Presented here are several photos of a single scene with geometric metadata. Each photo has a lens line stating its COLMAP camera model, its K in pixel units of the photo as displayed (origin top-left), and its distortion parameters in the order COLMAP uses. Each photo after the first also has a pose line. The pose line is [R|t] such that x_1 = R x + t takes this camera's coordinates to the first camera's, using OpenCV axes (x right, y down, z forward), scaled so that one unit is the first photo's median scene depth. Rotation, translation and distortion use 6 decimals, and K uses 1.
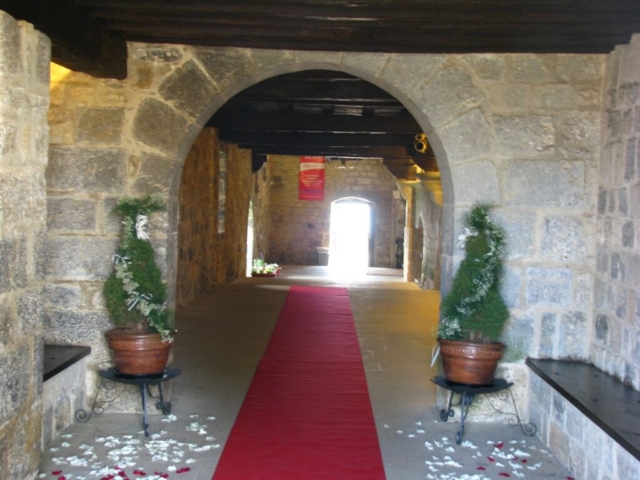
lens RADIAL K [[1124.4, 0, 319.6], [0, 1124.4, 240.0], [0, 0, 1]] dist [0.088202, 0.000000]
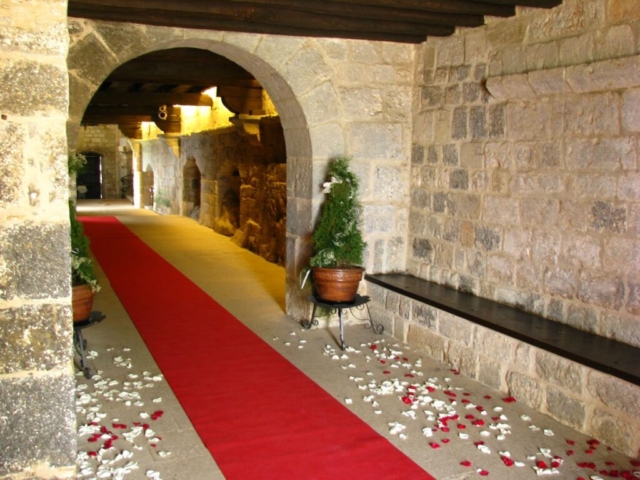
lens RADIAL K [[688.3, 0, 317.0], [0, 688.3, 223.8], [0, 0, 1]] dist [-0.112237, 0.000000]
pose [[0.918746, -0.056855, 0.390735, -0.179550], [0.028533, 0.996552, 0.077915, -0.018443], [-0.393818, -0.060435, 0.917200, 0.294963]]
